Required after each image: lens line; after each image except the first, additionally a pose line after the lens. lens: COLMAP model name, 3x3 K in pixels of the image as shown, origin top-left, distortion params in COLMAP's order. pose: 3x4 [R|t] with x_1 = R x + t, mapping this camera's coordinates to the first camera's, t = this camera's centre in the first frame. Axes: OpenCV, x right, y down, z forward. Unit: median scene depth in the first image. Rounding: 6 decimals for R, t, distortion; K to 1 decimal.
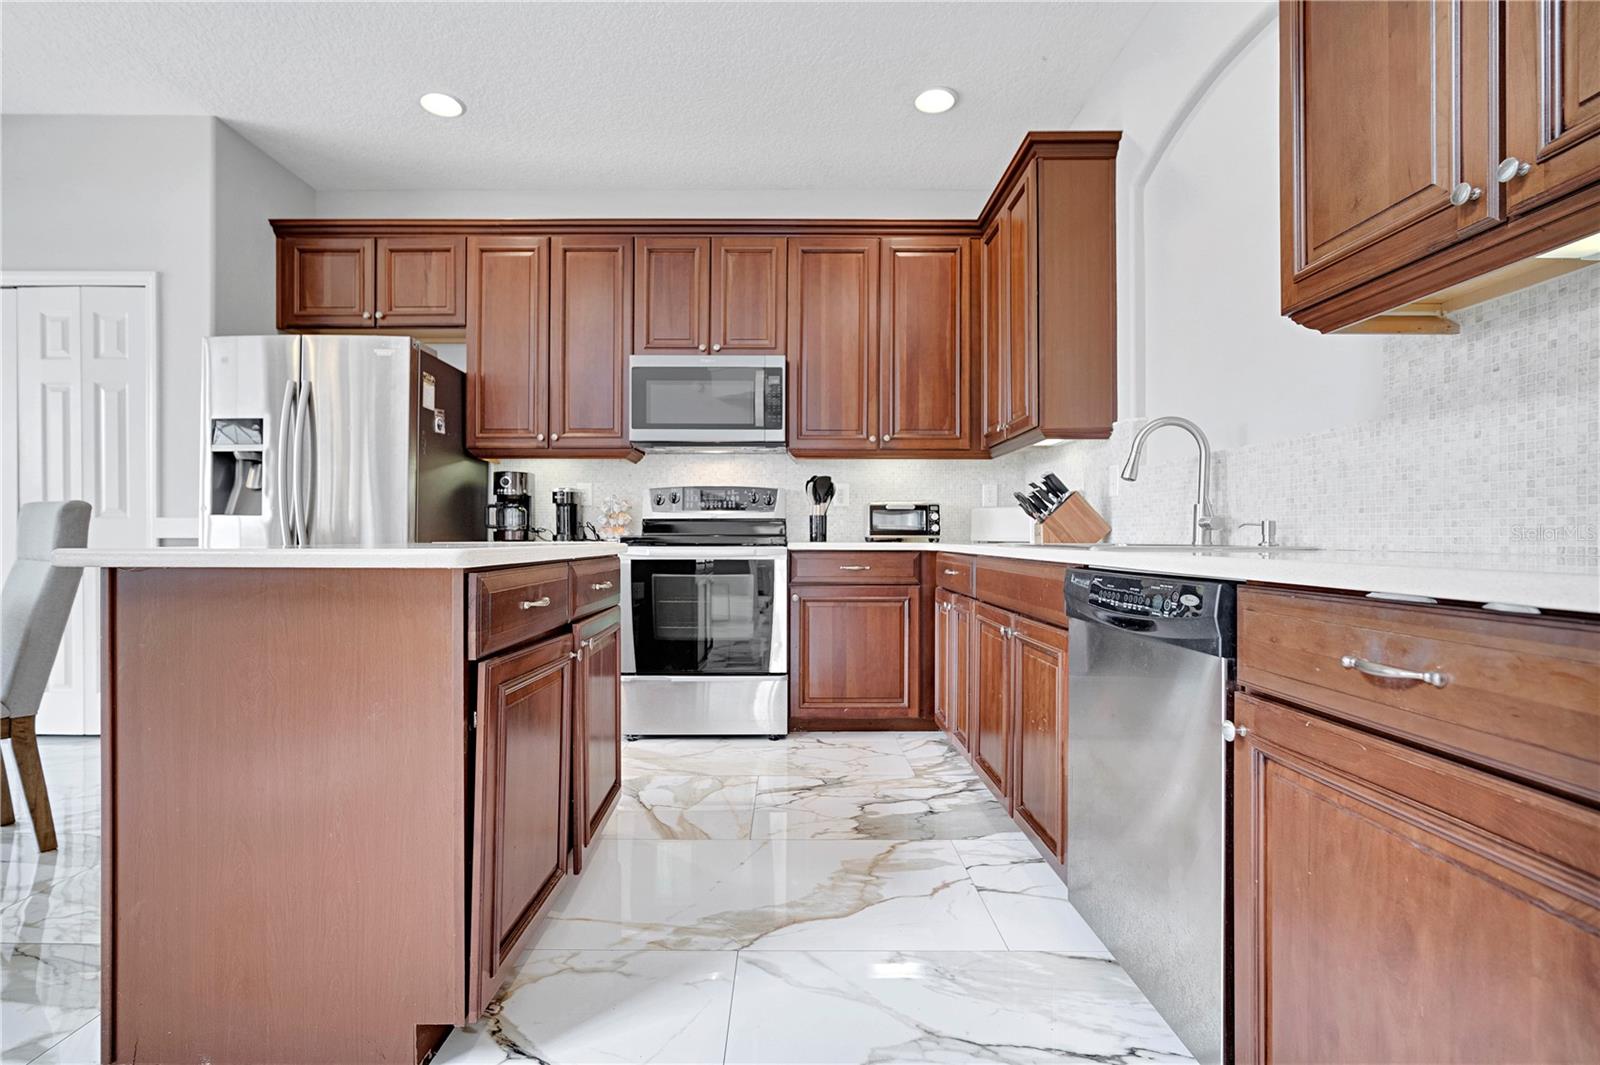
lens RADIAL K [[746.2, 0, 798.7], [0, 746.2, 539.9], [0, 0, 1]] dist [-0.005703, -0.000541]
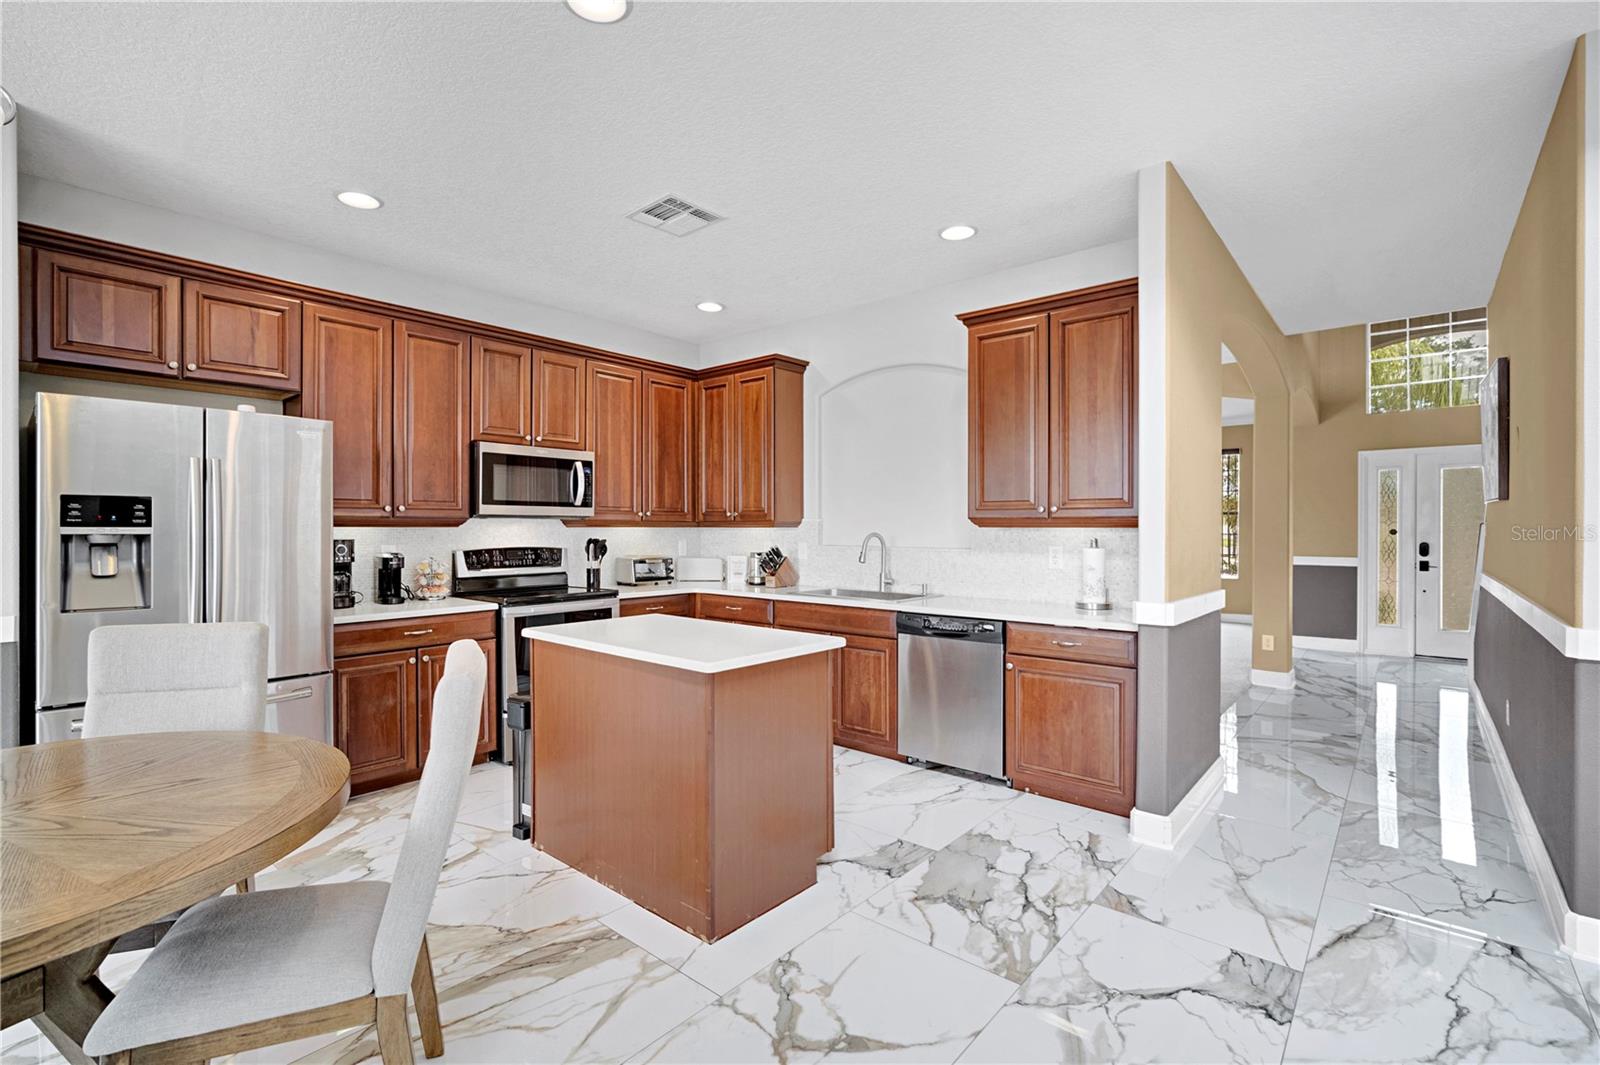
lens RADIAL K [[746.2, 0, 794.7], [0, 746.2, 526.7], [0, 0, 1]] dist [-0.005703, -0.000541]
pose [[0.638006, -0.003316, 0.770024, -0.790404], [0.000831, 0.999993, 0.003618, -0.115428], [-0.770031, -0.001669, 0.638004, -0.118953]]
